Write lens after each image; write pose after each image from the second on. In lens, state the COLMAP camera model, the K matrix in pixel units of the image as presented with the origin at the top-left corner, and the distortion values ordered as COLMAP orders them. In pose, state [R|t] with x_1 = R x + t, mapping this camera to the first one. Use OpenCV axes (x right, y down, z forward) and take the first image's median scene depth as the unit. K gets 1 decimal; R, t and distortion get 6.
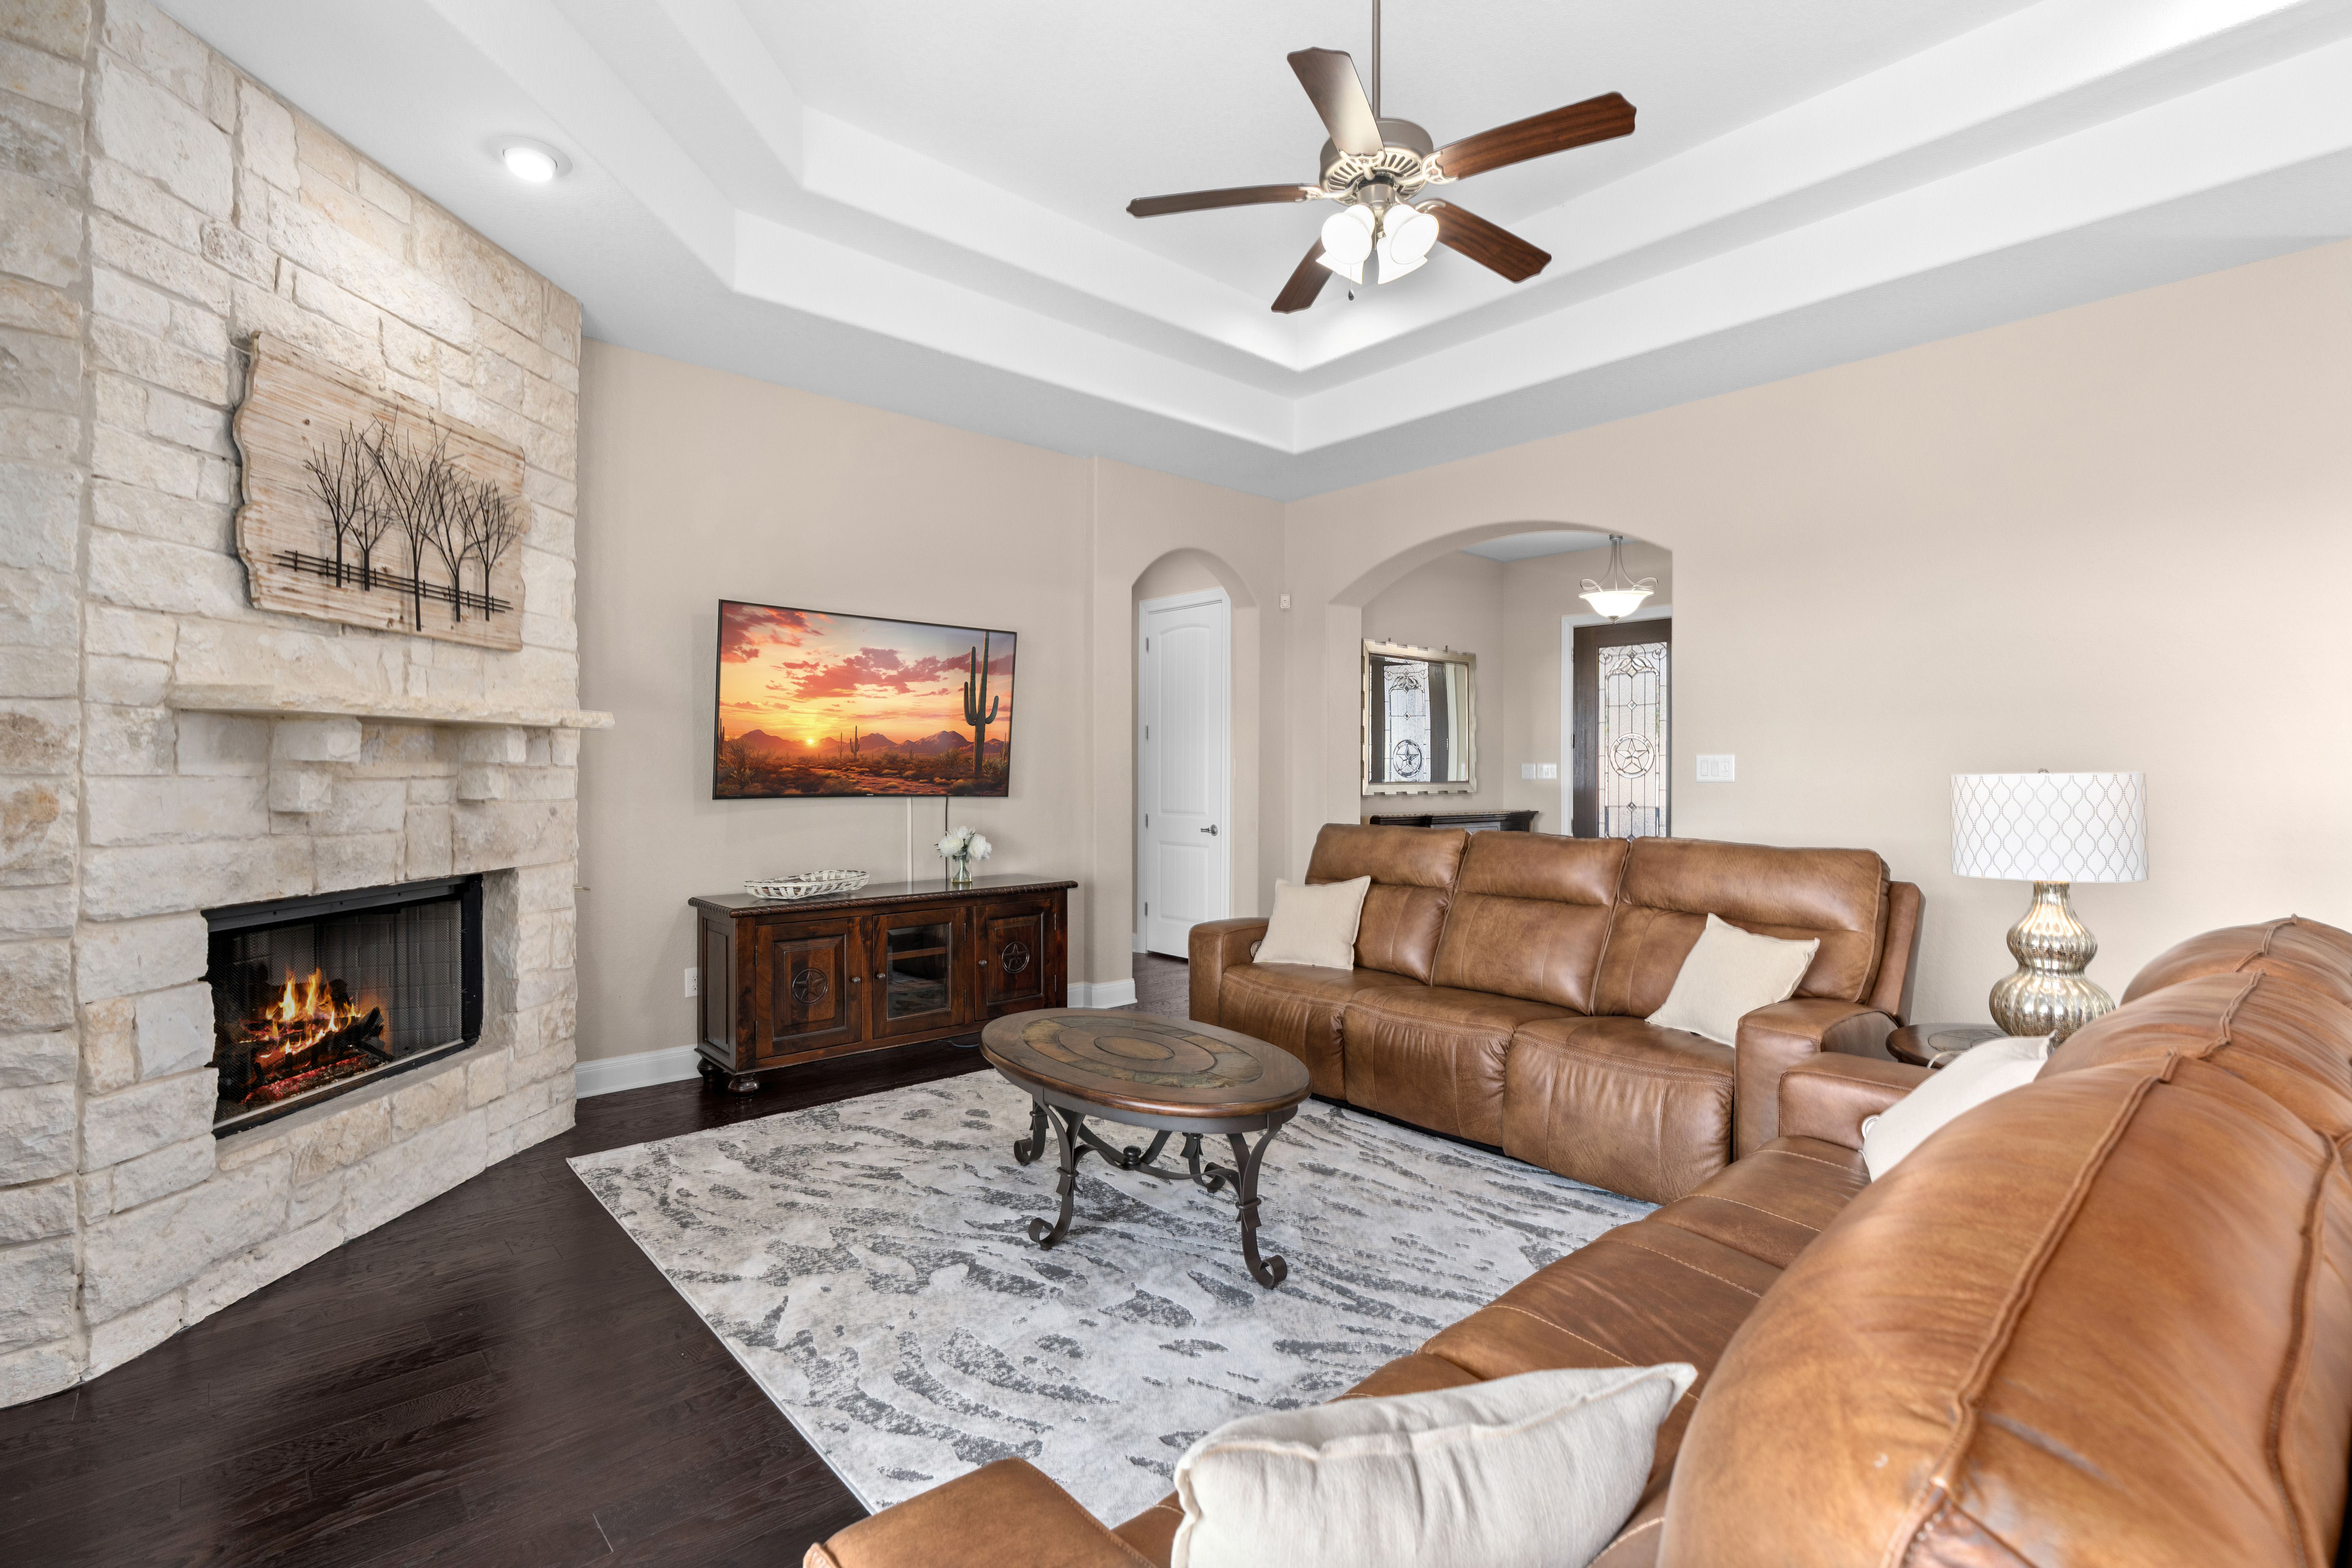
lens RADIAL K [[1064.1, 0, 1166.2], [0, 1064.1, 780.9], [0, 0, 1]] dist [-0.006210, 0.000501]
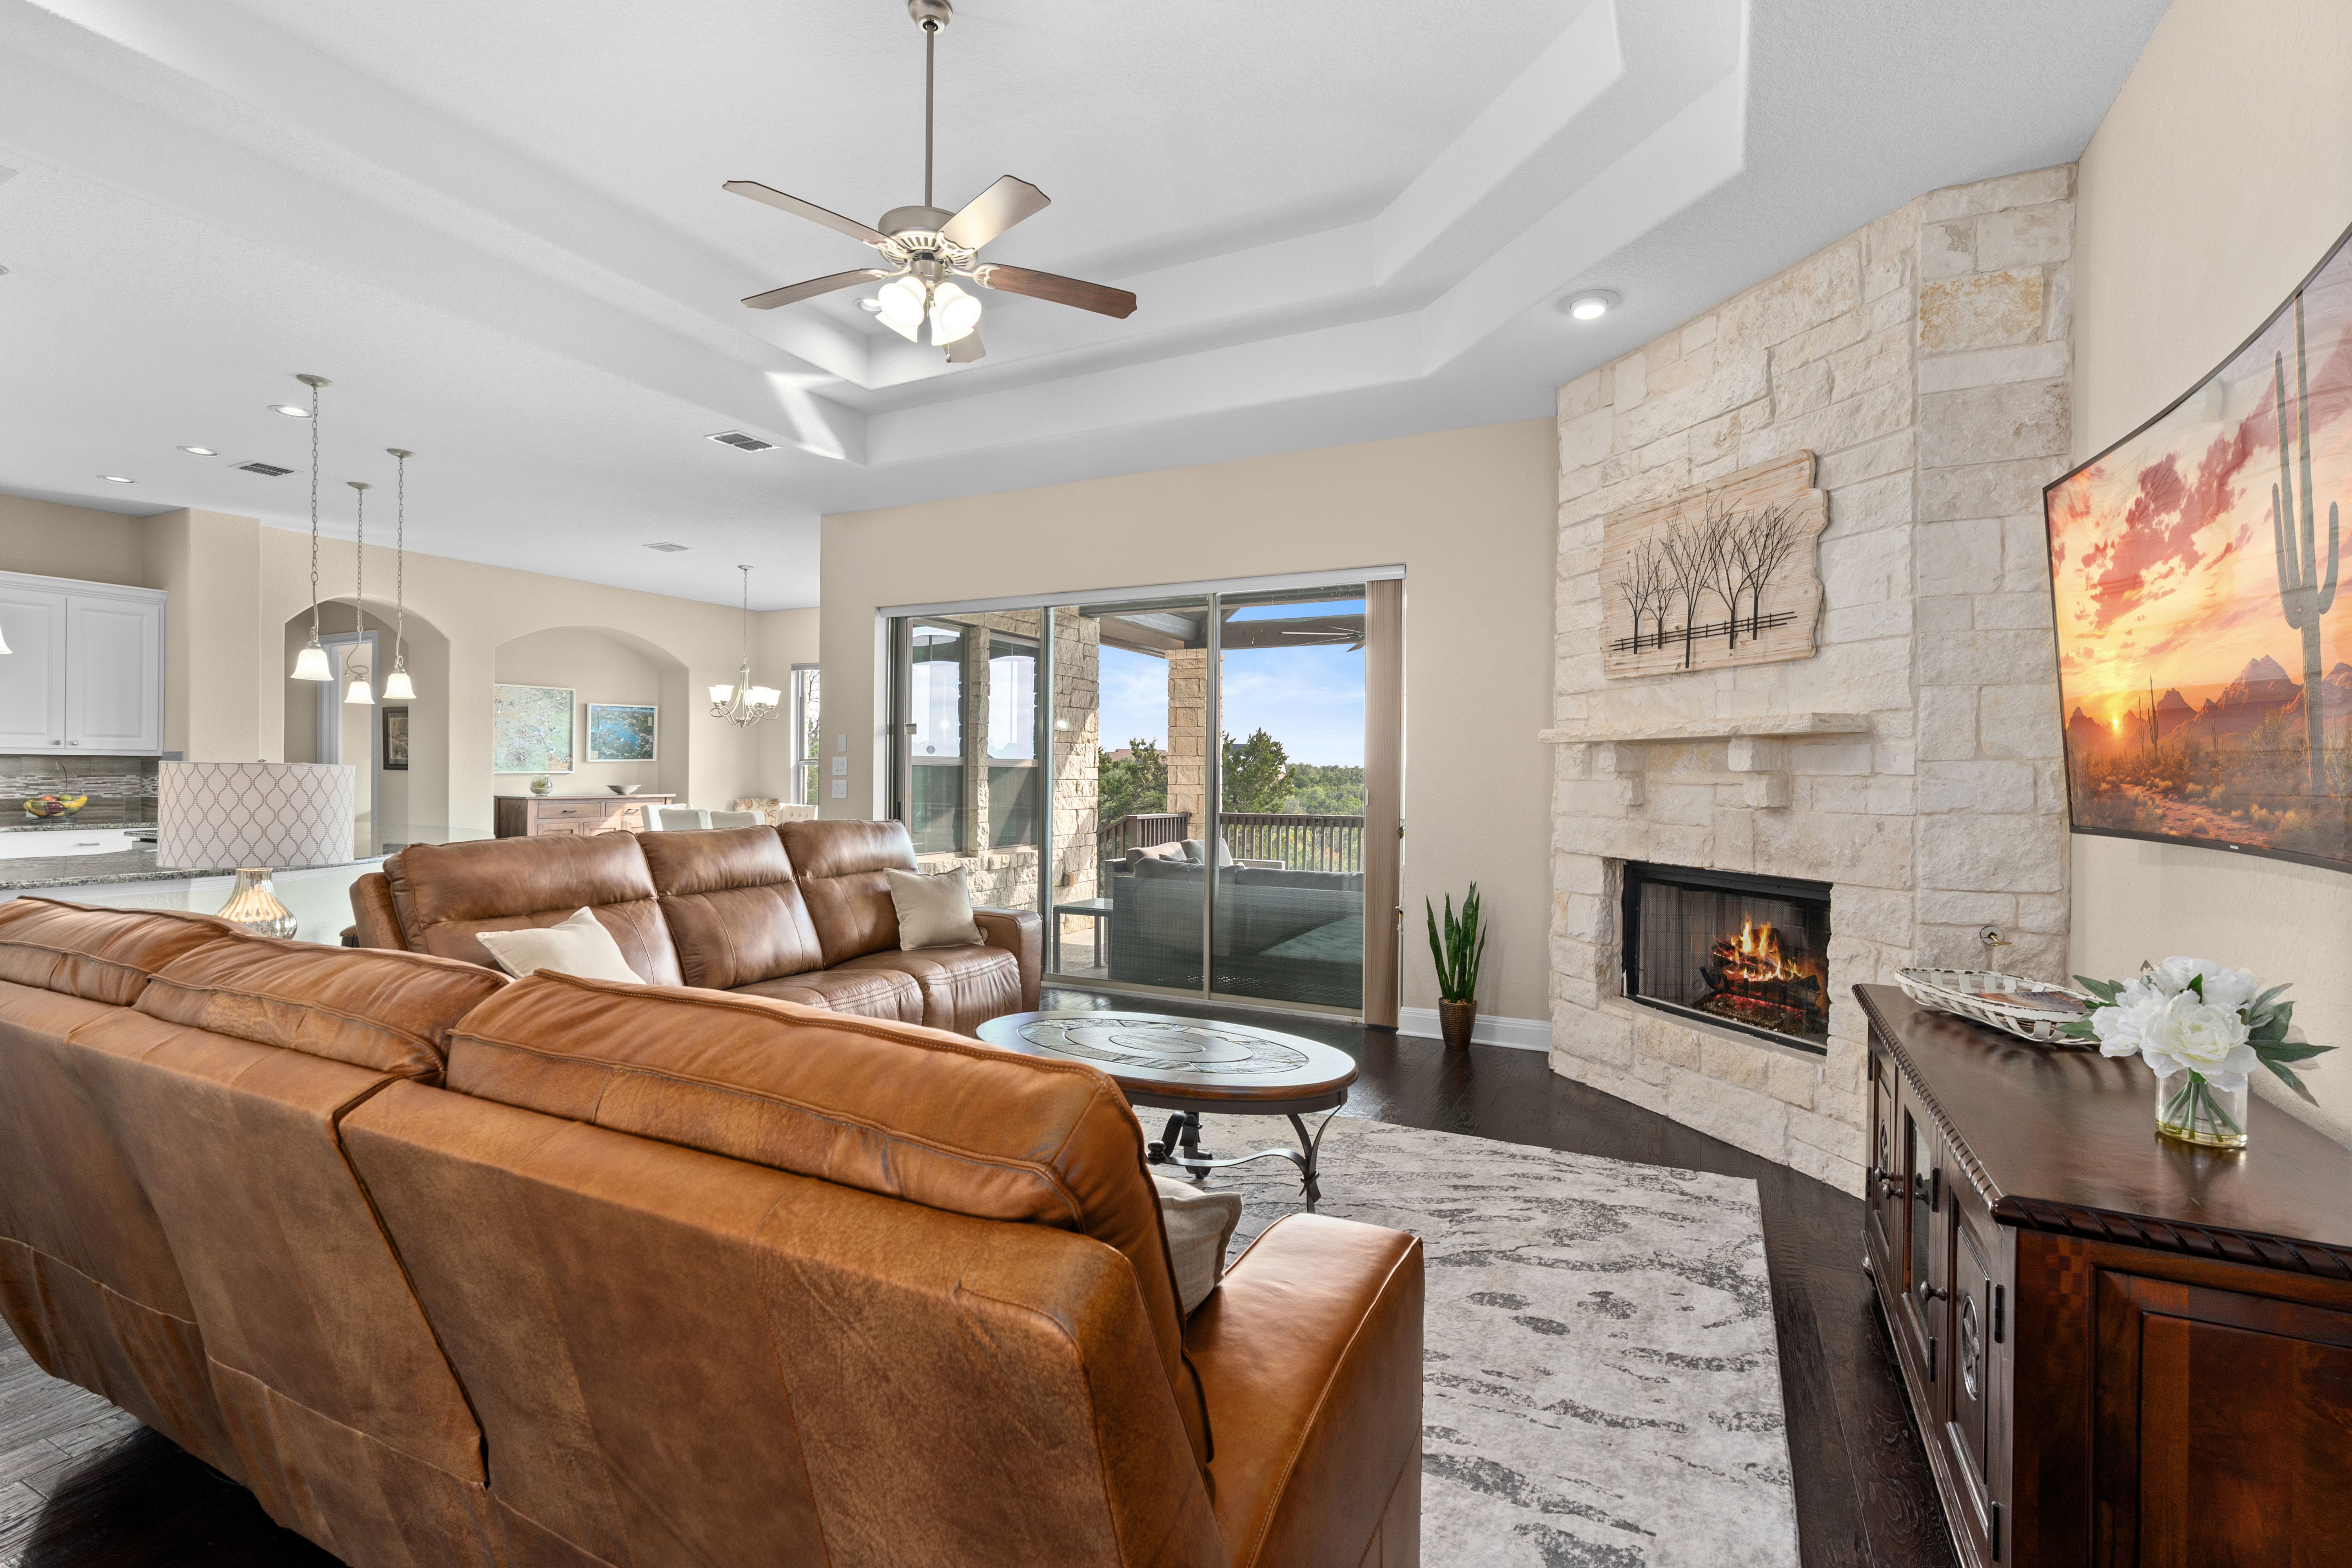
lens RADIAL K [[1064.1, 0, 1186.9], [0, 1064.1, 773.6], [0, 0, 1]] dist [-0.006210, 0.000501]
pose [[-0.920745, -0.012093, -0.389977, 0.322868], [-0.015459, 0.999865, 0.005494, -0.011911], [0.389858, 0.011087, -0.920808, 1.842732]]
